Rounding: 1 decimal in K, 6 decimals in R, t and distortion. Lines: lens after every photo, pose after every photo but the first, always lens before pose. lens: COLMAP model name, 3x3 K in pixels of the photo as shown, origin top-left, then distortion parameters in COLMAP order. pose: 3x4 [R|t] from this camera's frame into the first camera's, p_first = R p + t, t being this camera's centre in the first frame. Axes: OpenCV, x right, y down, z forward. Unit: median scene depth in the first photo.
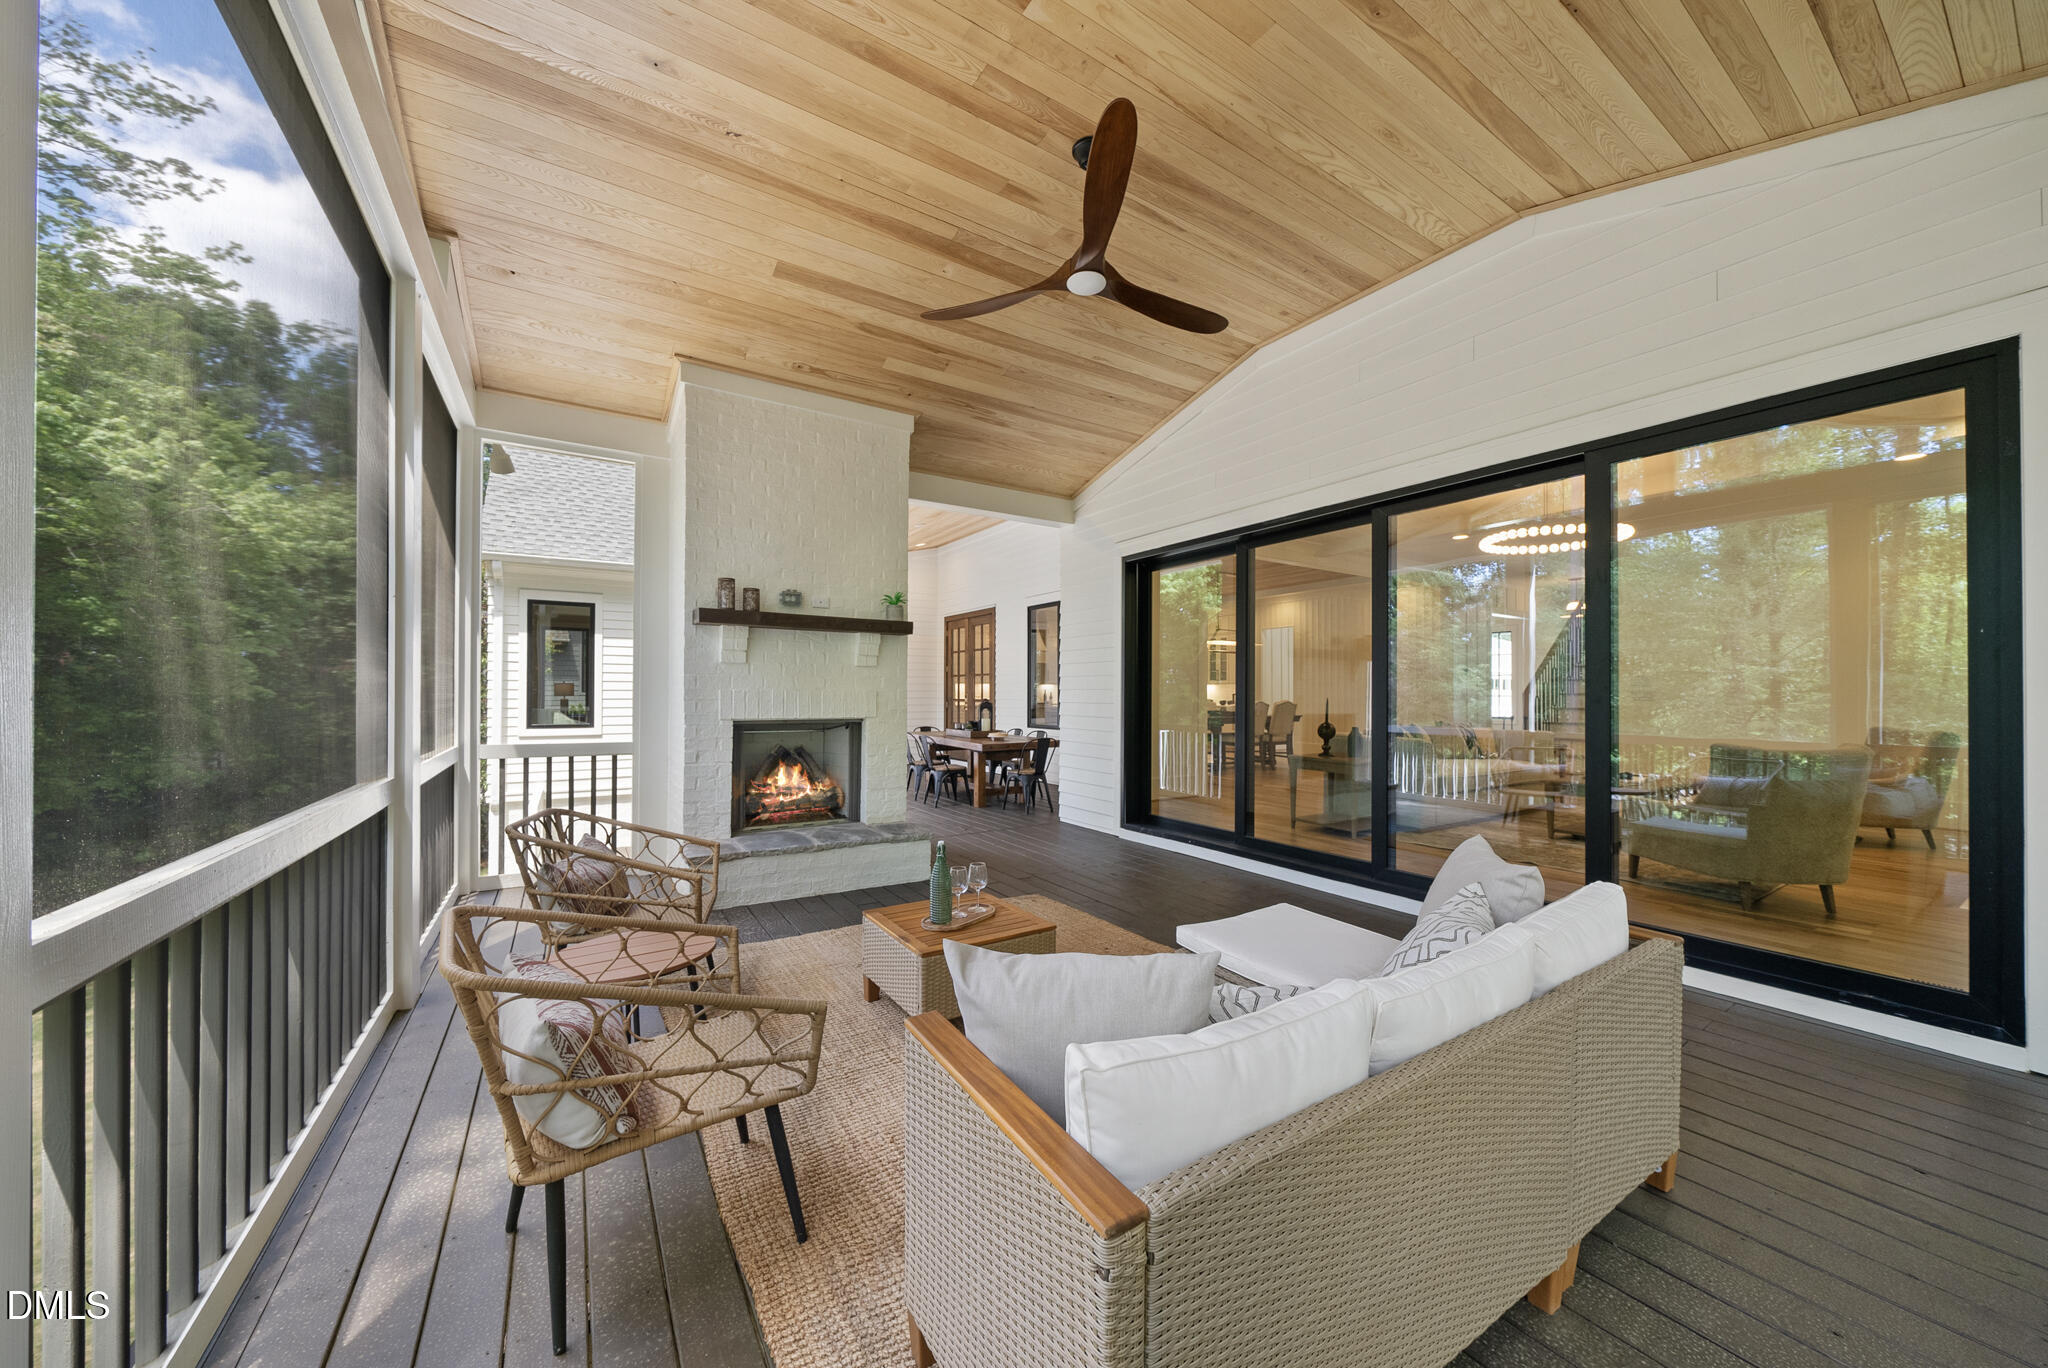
lens RADIAL K [[711.9, 0, 1027.6], [0, 711.9, 691.2], [0, 0, 1]] dist [0.000325, 0.000060]
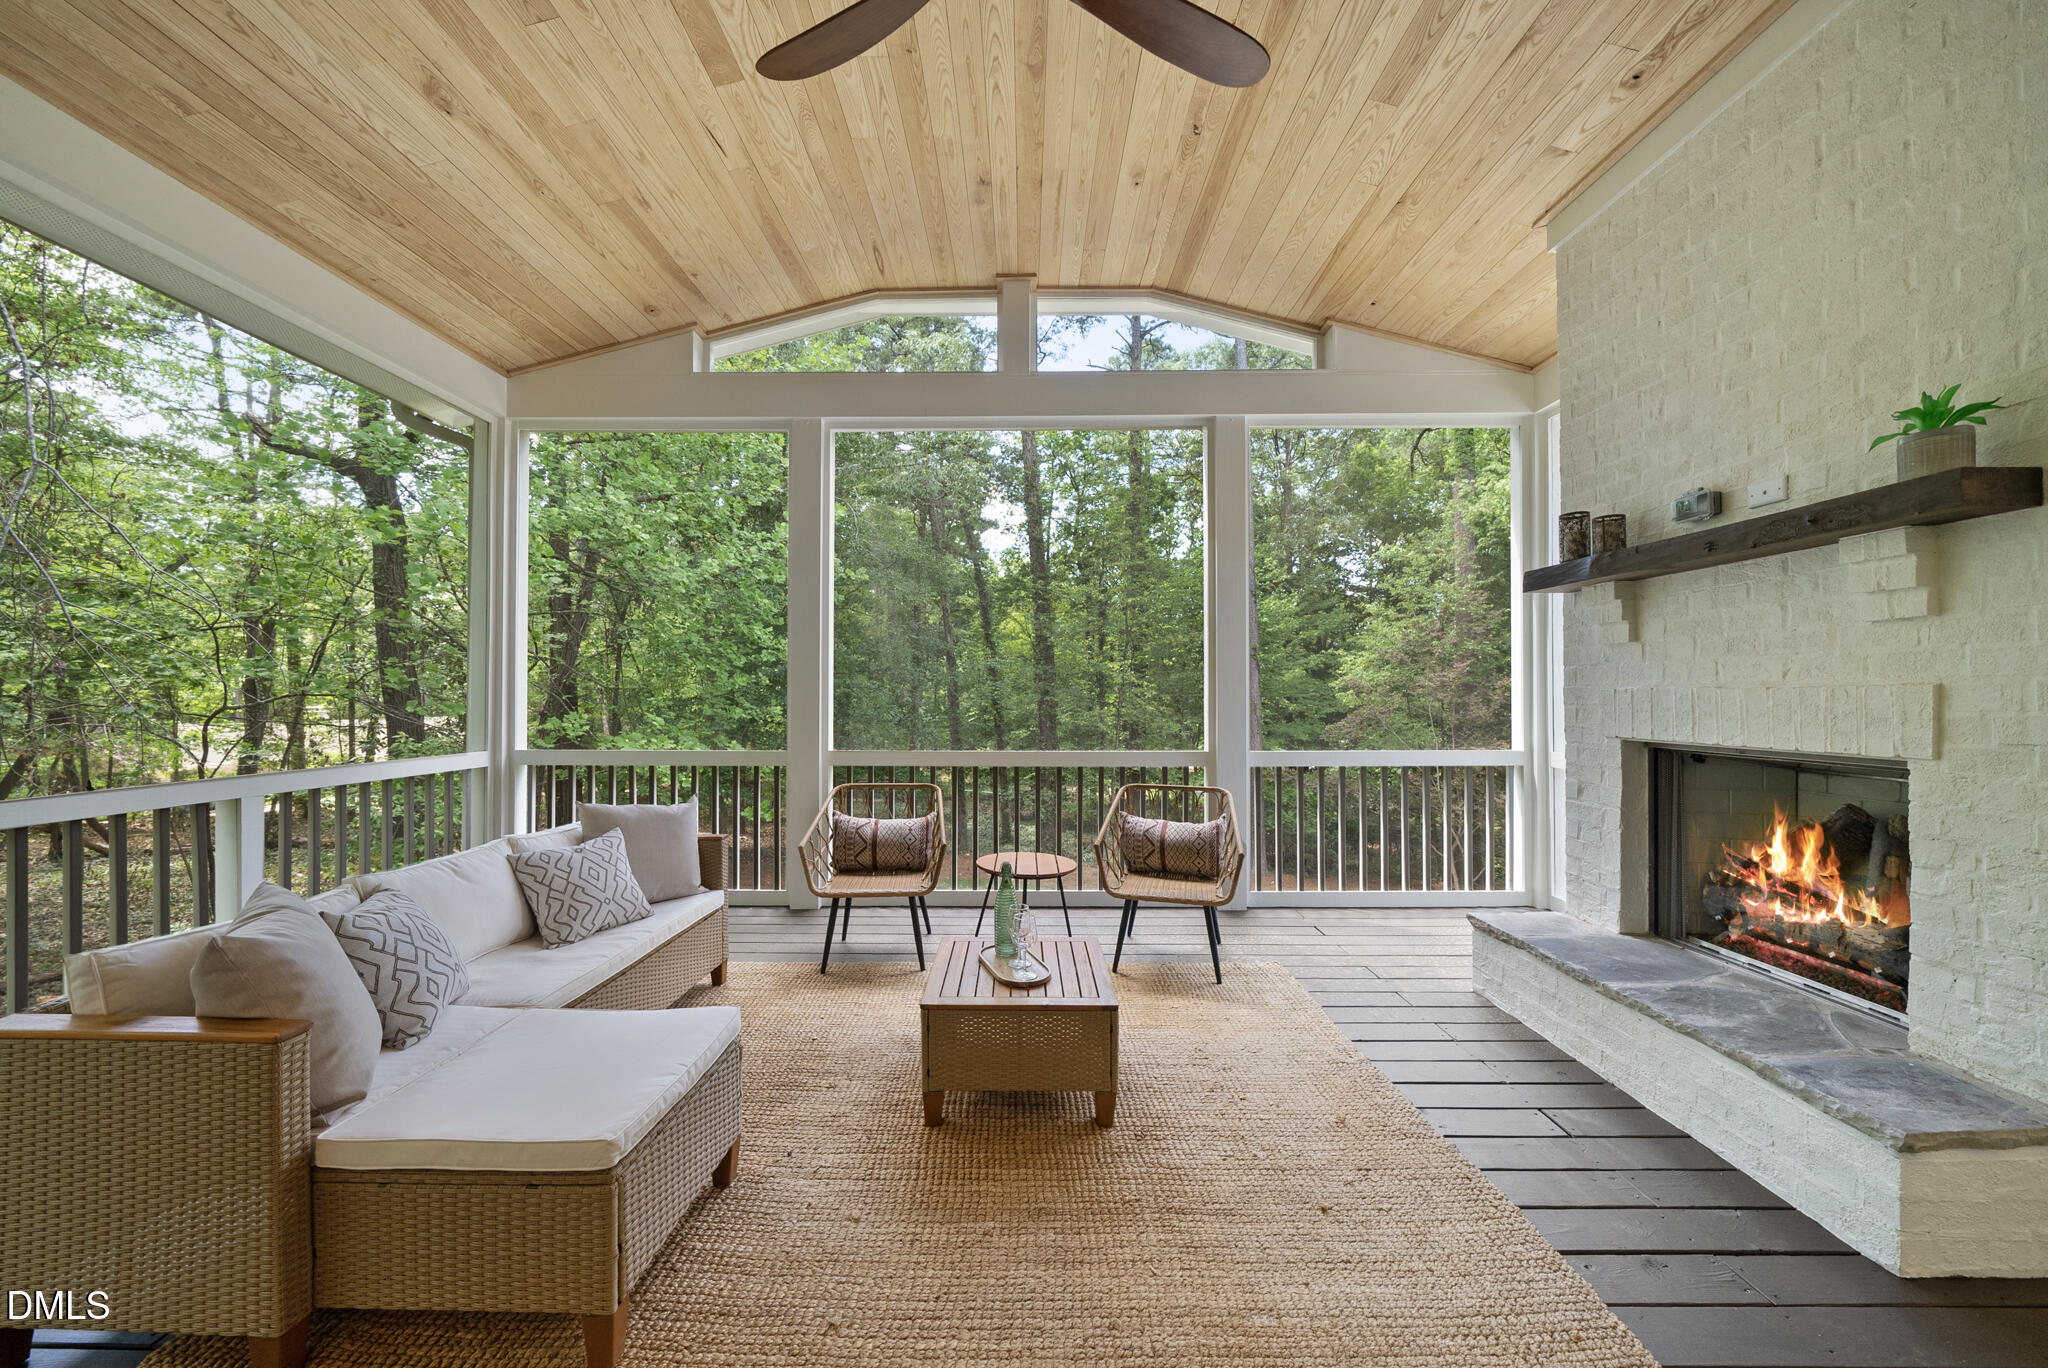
lens RADIAL K [[712.2, 0, 1018.1], [0, 712.2, 691.2], [0, 0, 1]] dist [-0.008240, 0.000033]
pose [[-0.545960, -0.006375, -0.837787, 0.319067], [0.002224, 0.999957, -0.009058, 0.004217], [0.837808, -0.006808, -0.545923, 0.784322]]
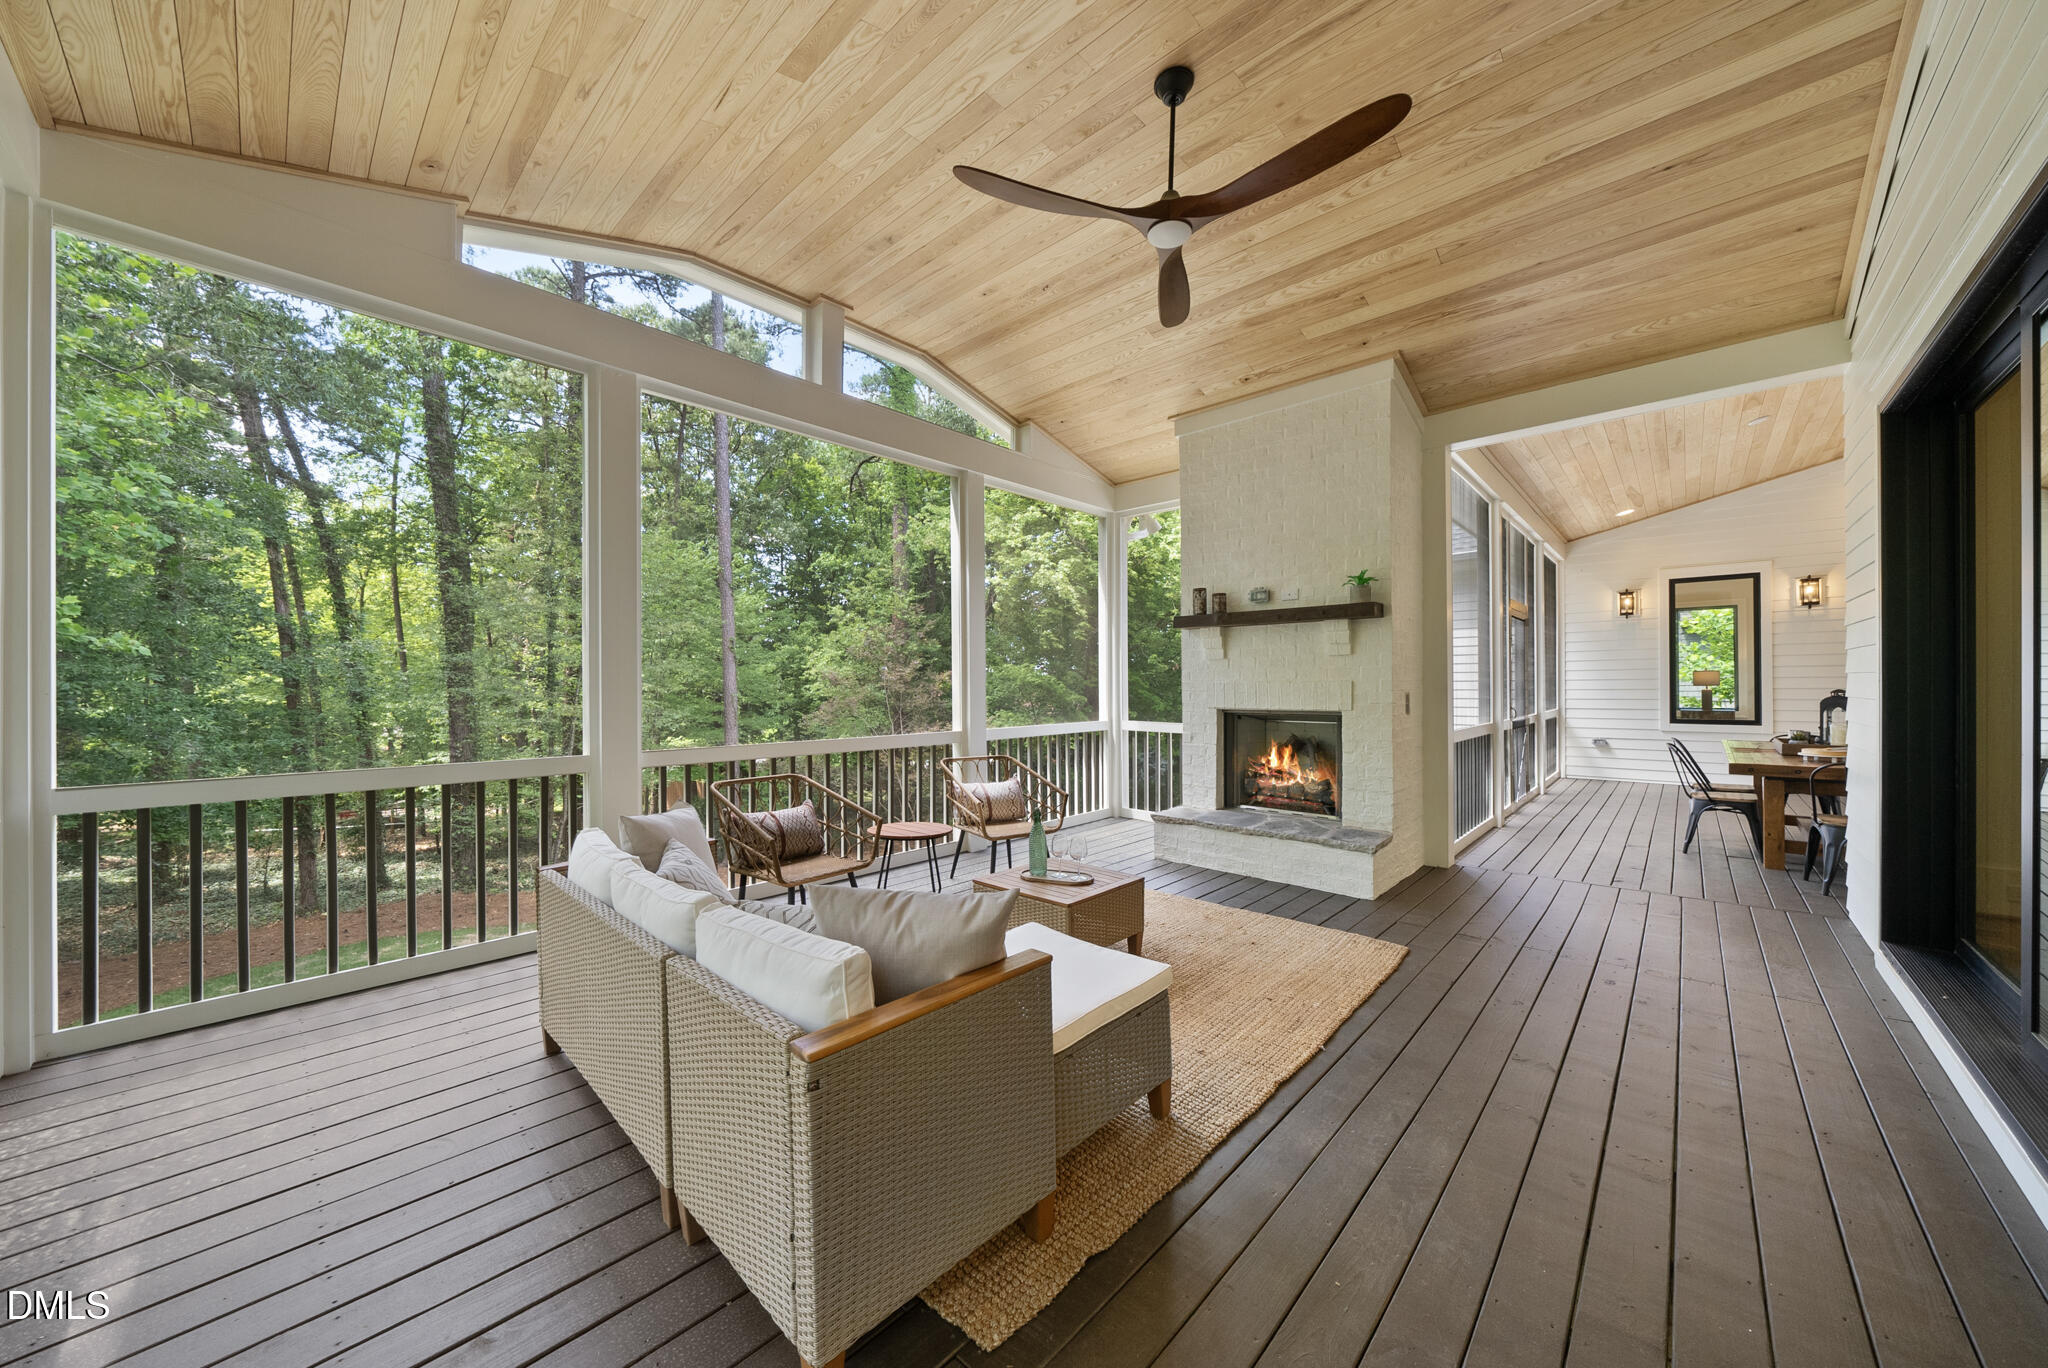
lens RADIAL K [[712.2, 0, 1018.1], [0, 712.2, 691.2], [0, 0, 1]] dist [-0.008240, 0.000033]
pose [[0.244557, 0.004200, -0.969626, 0.549916], [0.009538, 0.999932, 0.006737, 0.001370], [0.969588, -0.010895, 0.244500, 0.351444]]
